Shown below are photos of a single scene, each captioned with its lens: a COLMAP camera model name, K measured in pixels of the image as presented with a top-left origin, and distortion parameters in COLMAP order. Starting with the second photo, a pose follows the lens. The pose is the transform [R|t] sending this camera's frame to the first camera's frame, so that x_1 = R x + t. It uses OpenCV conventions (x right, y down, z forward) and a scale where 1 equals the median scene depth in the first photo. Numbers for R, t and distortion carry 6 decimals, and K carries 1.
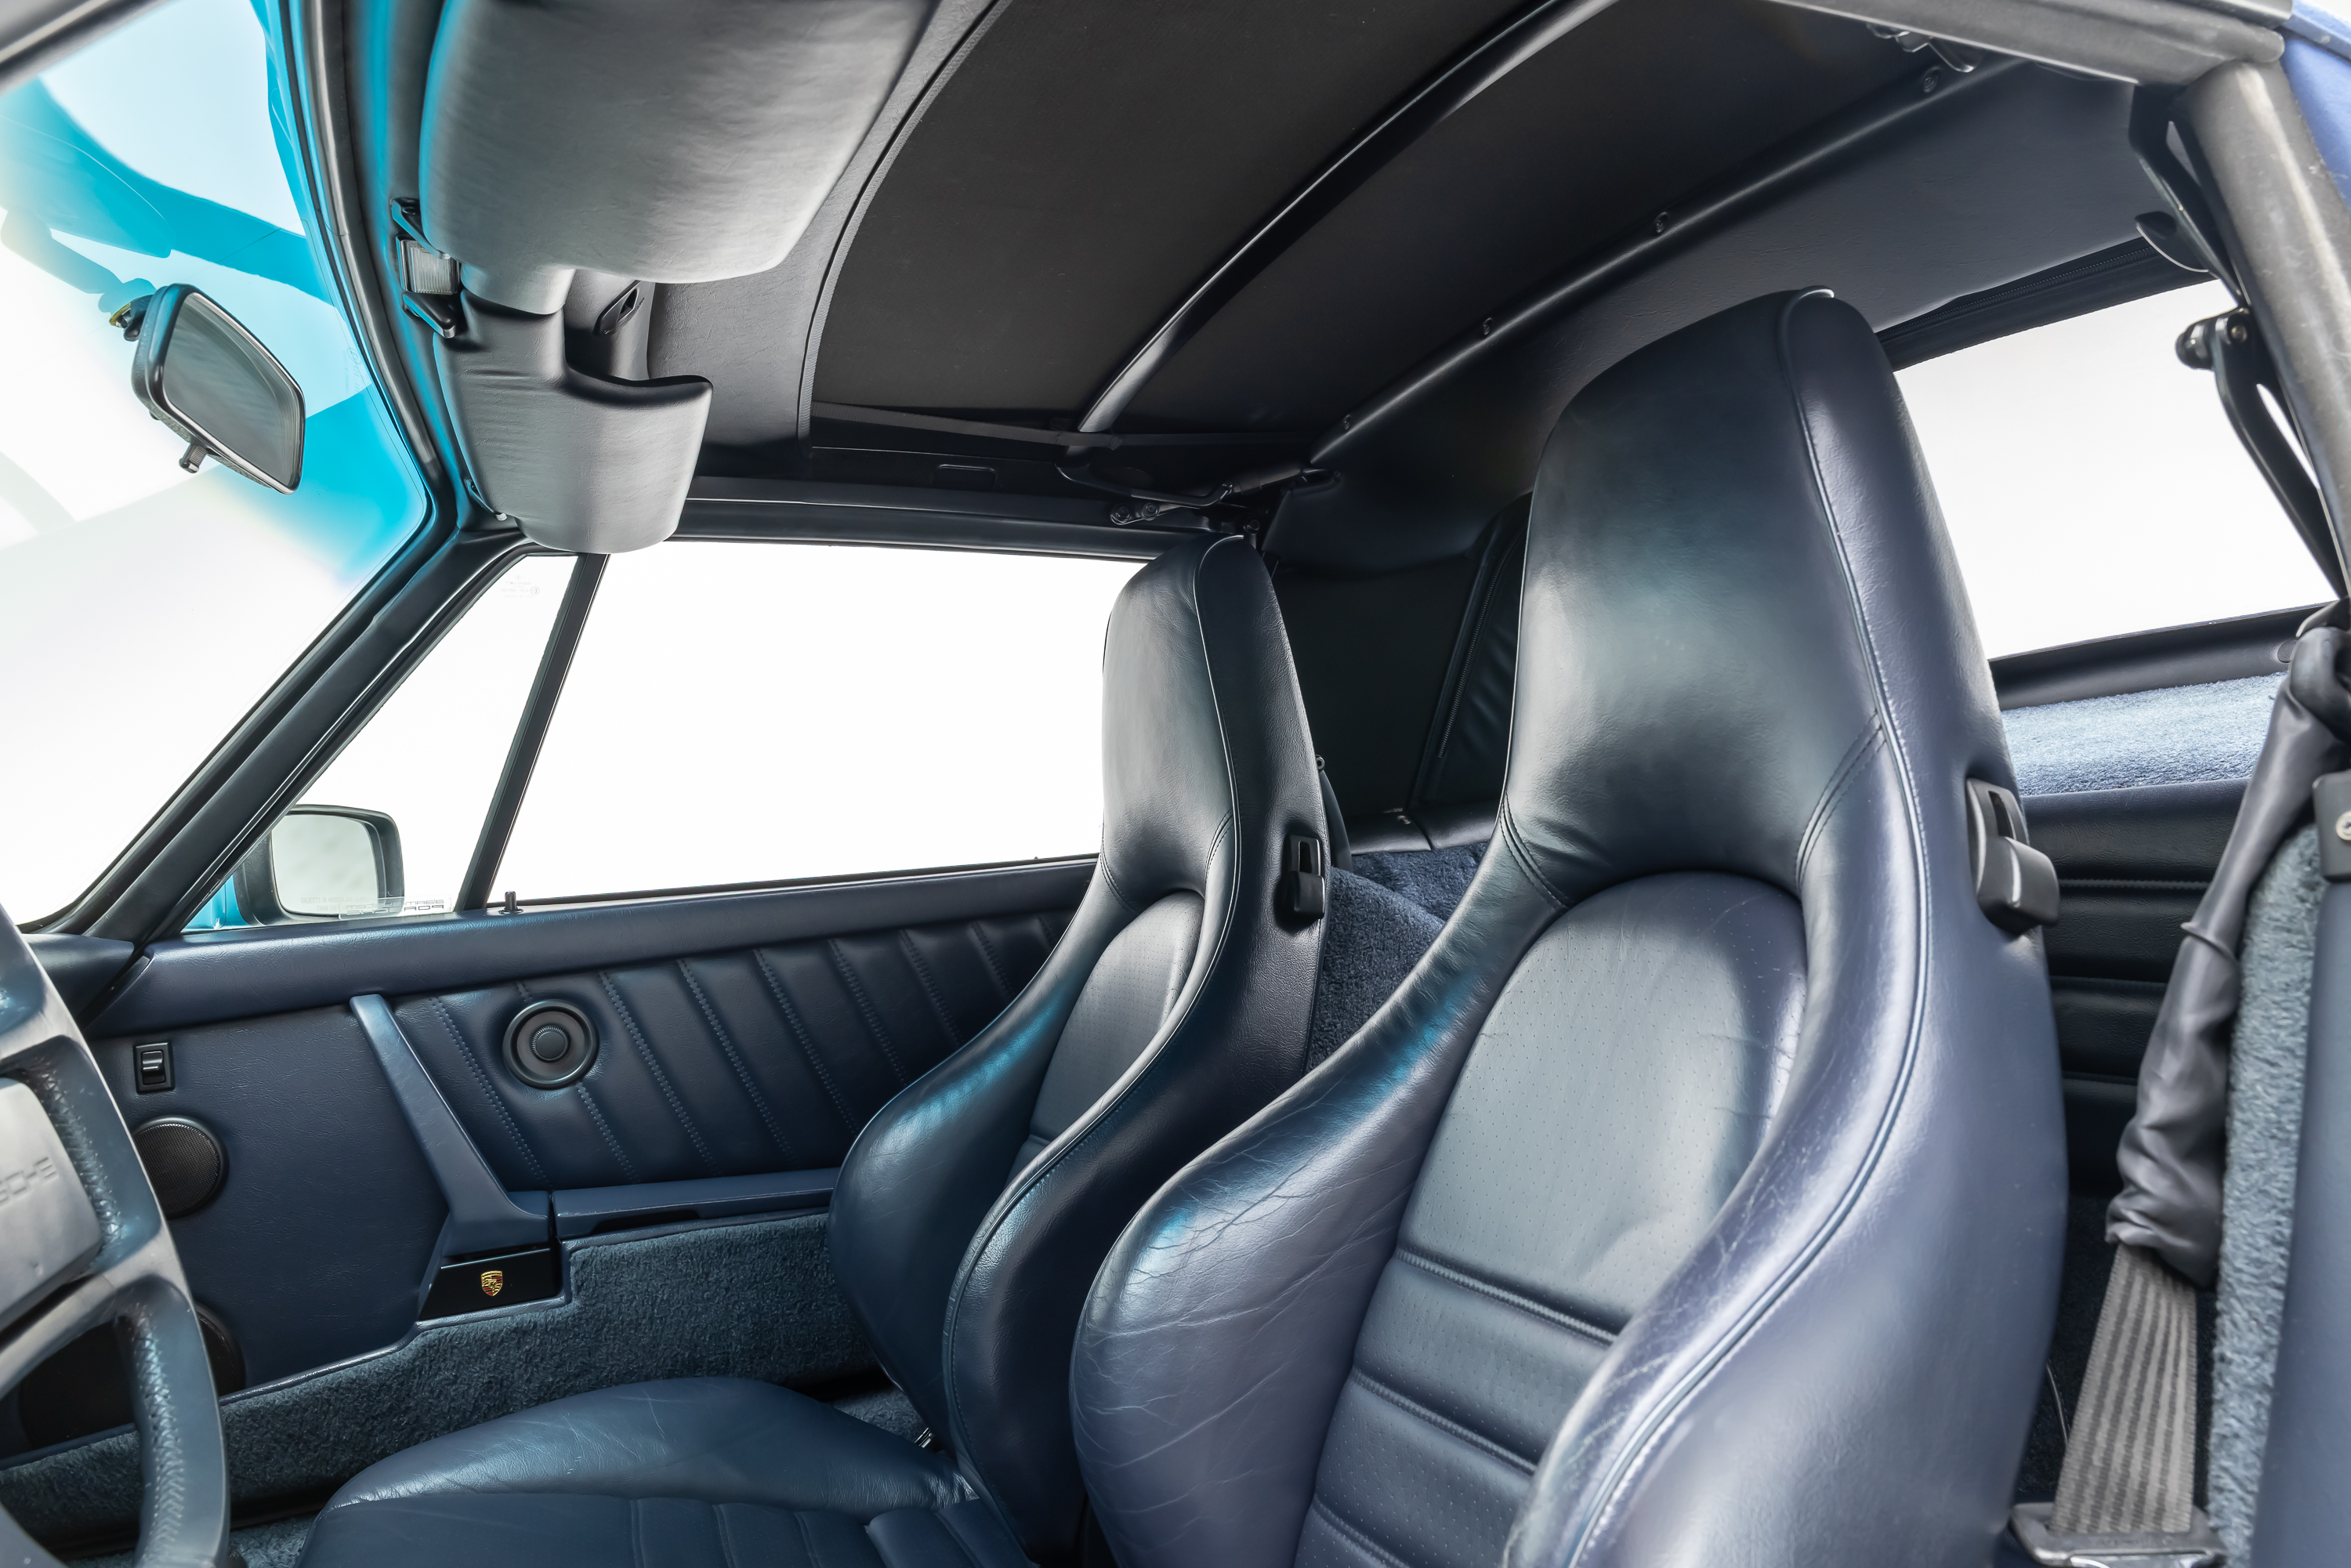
lens RADIAL K [[1752.2, 0, 1175.5], [0, 1752.2, 781.8], [0, 0, 1]] dist [0.009446, -0.001740]
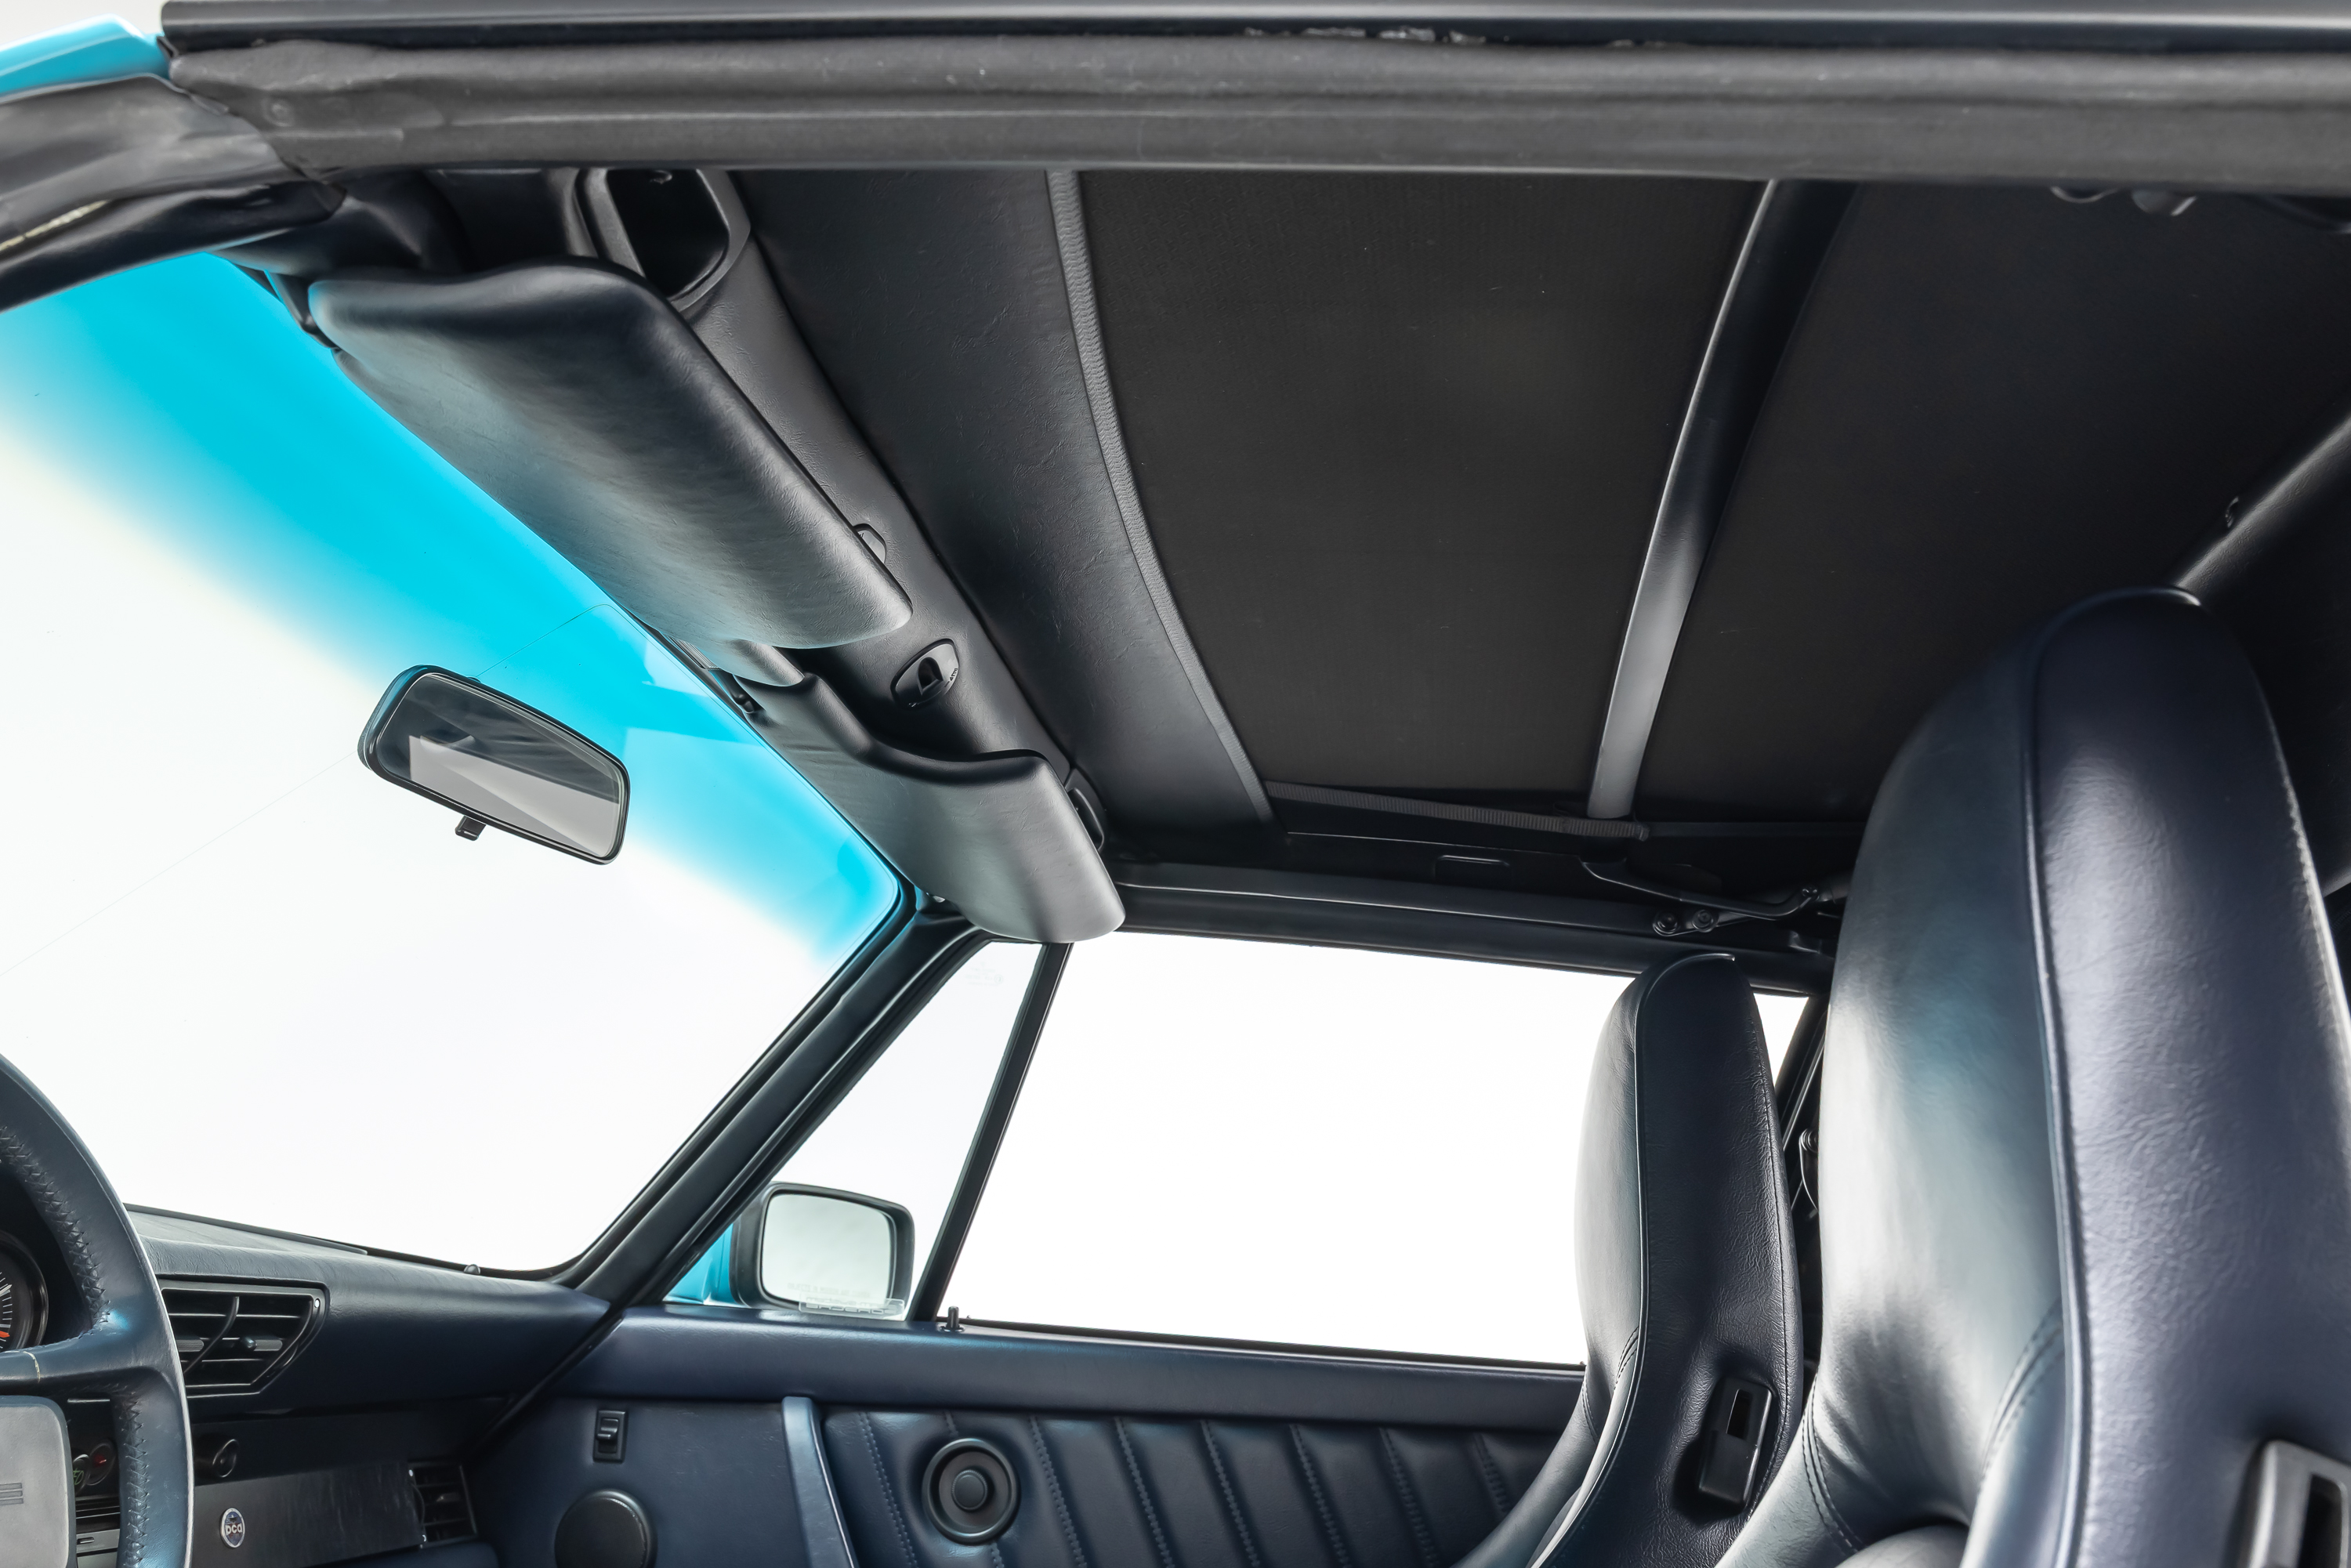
lens RADIAL K [[2016.5, 0, 1175.4], [0, 2016.5, 785.7], [0, 0, 1]] dist [0.018239, 0.008045]
pose [[0.836216, 0.000899, -0.548399, 0.298471], [-0.119142, 0.976412, -0.180070, -0.027015], [0.535302, 0.215914, 0.816598, 0.151069]]
